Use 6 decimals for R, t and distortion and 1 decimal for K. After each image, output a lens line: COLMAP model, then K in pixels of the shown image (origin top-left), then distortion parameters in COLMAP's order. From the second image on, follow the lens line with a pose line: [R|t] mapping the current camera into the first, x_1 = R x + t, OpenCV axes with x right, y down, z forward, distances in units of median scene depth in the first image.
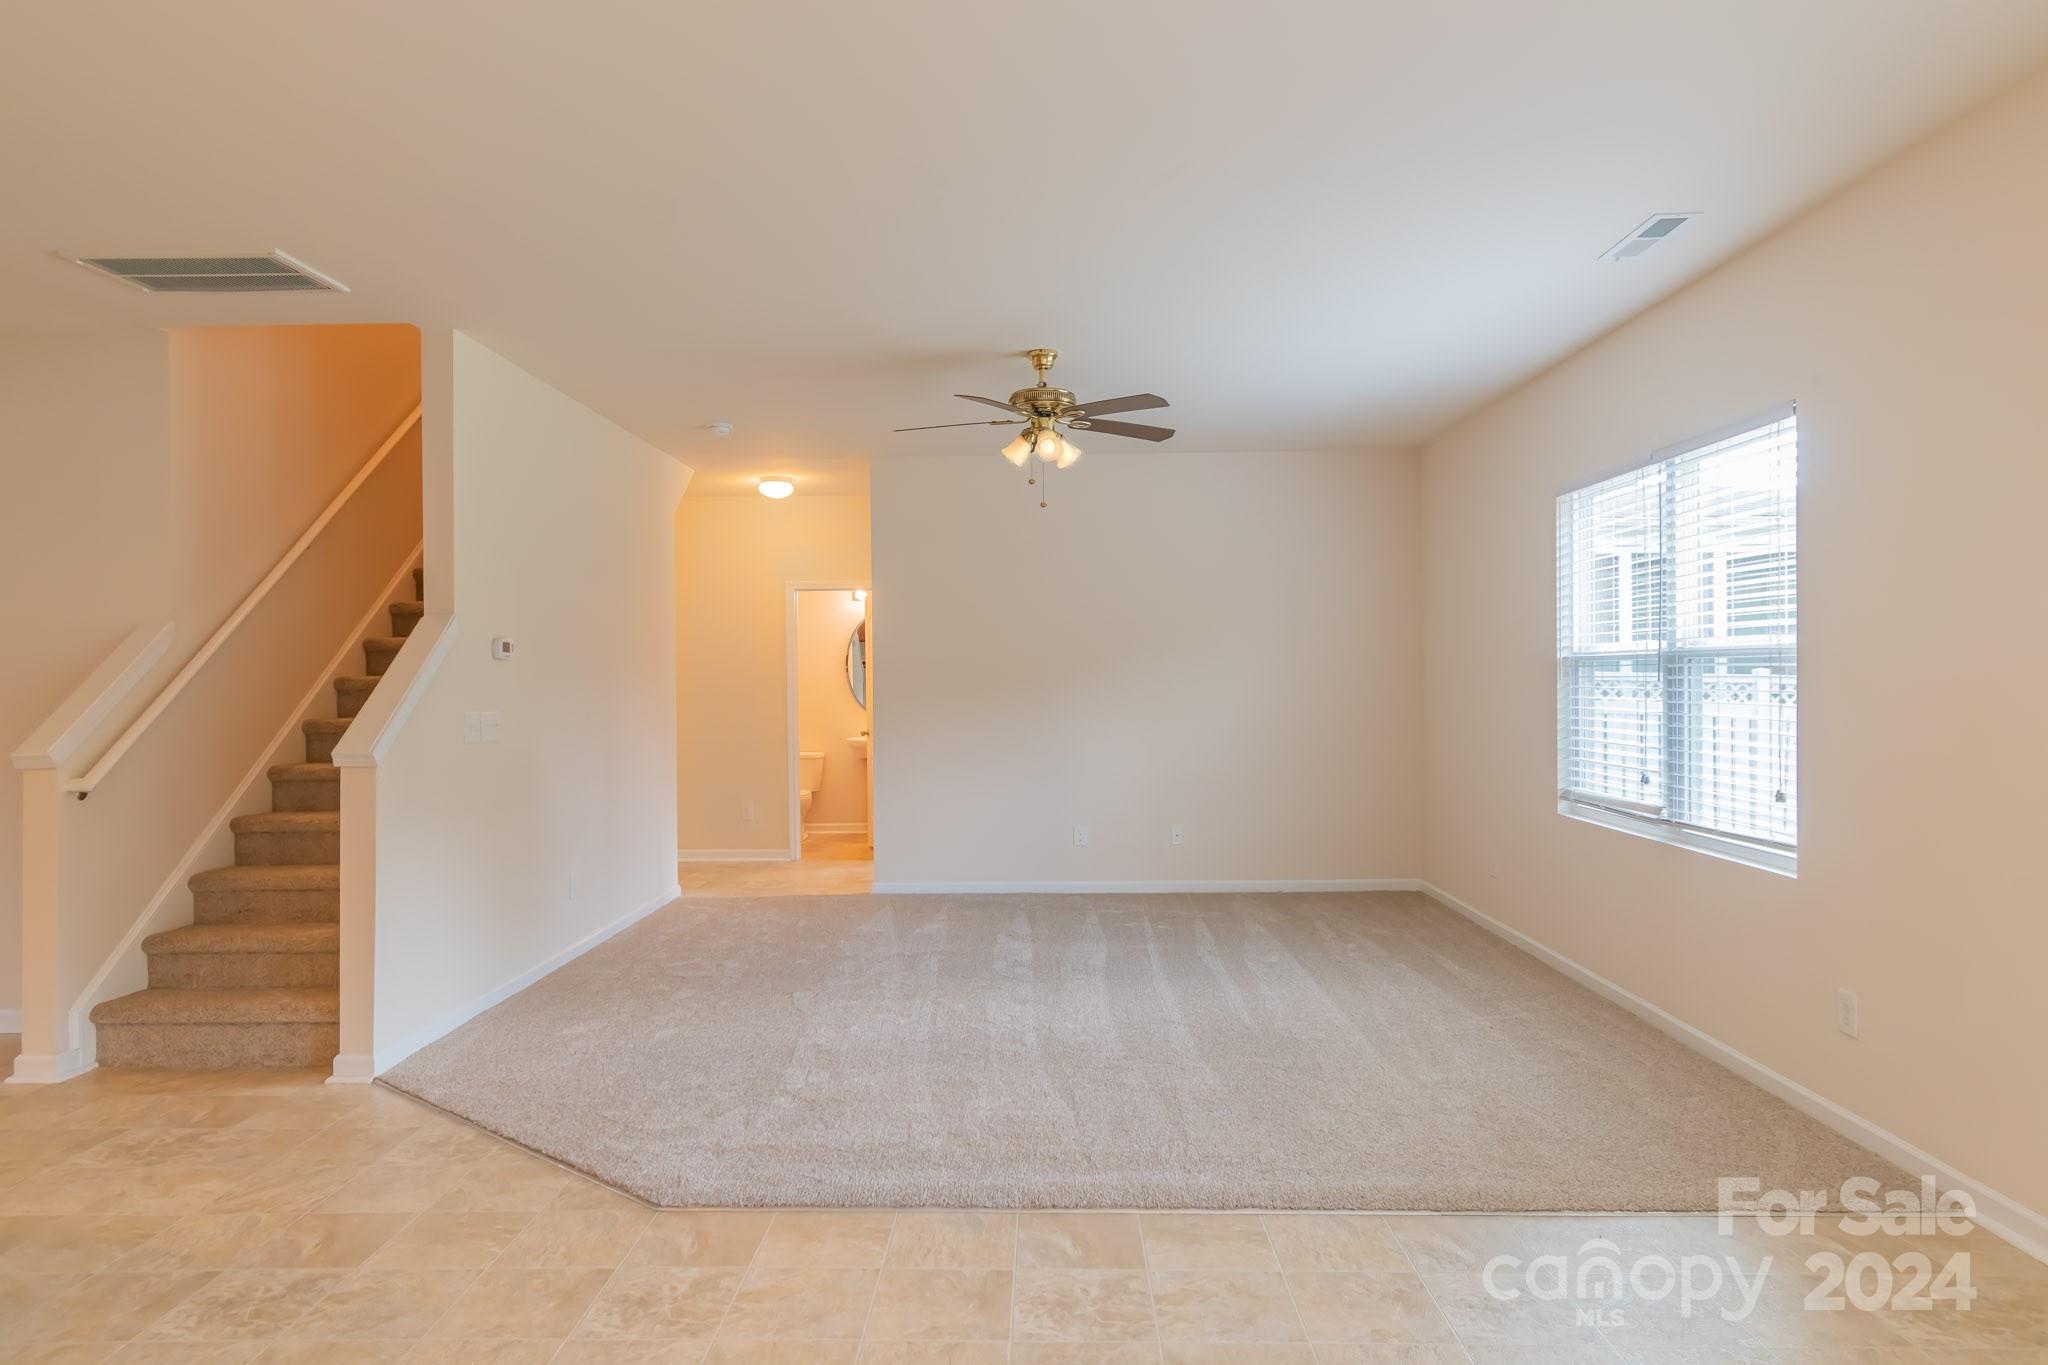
lens RADIAL K [[1214.3, 0, 1024.0], [0, 1214.3, 682.5], [0, 0, 1]] dist [0.001295, -0.000142]
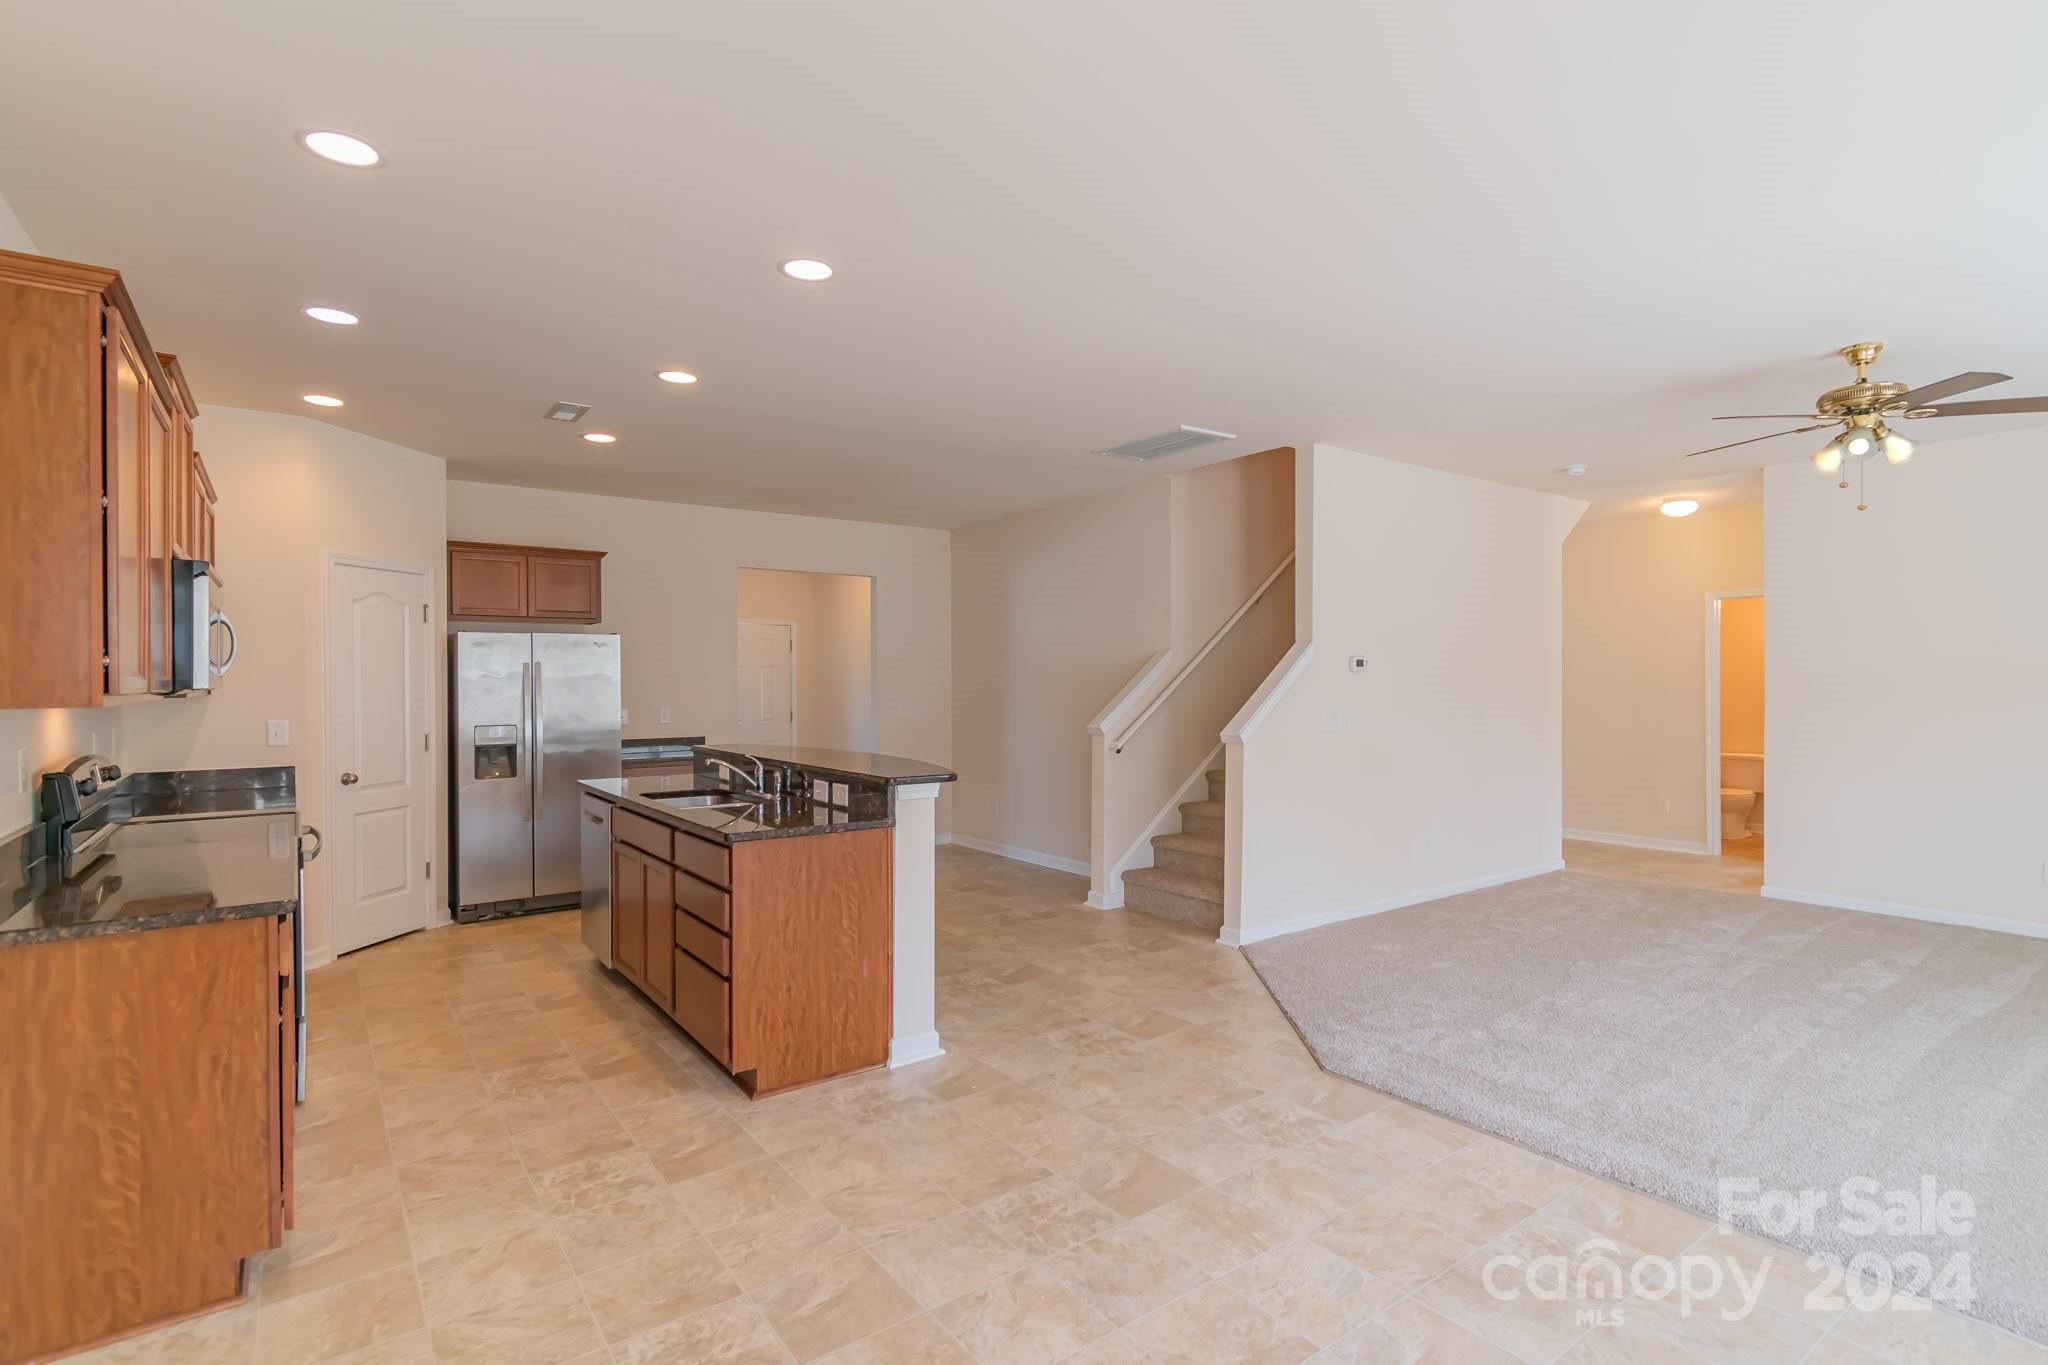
lens RADIAL K [[965.2, 0, 1024.0], [0, 965.2, 682.5], [0, 0, 1]] dist [0.000223, -0.000499]
pose [[0.616277, 0.006950, -0.787499, 0.255539], [-0.004326, 0.999976, 0.005440, -0.014048], [0.787518, 0.000054, 0.616292, 0.027725]]
